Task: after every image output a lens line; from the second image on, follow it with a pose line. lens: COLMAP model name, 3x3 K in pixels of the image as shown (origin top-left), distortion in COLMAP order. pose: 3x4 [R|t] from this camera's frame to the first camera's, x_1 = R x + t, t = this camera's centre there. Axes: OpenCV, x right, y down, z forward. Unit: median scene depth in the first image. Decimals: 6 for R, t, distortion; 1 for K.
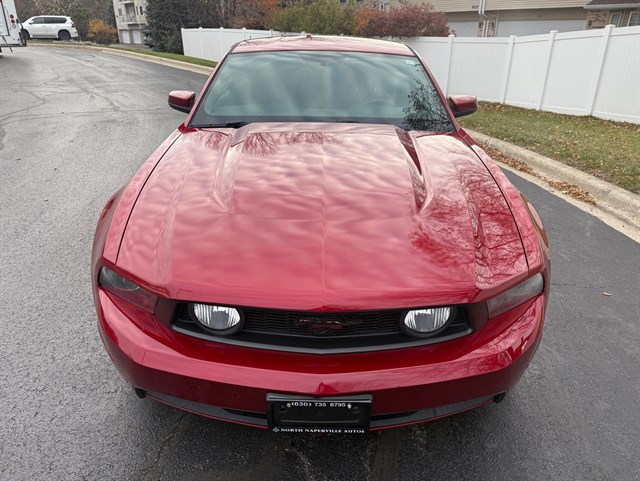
lens RADIAL K [[455.4, 0, 323.1], [0, 455.4, 232.1], [0, 0, 1]] dist [0.011313, -0.018294]
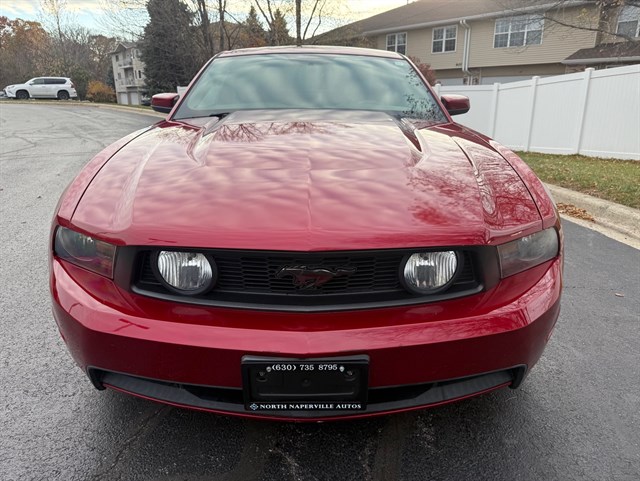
lens RADIAL K [[455.4, 0, 323.8], [0, 455.4, 233.6], [0, 0, 1]] dist [0.011313, -0.018294]
pose [[0.999752, -0.016412, 0.015075, 0.010605], [0.017986, 0.993663, -0.110952, 0.143269], [-0.013159, 0.111195, 0.993711, 0.096025]]
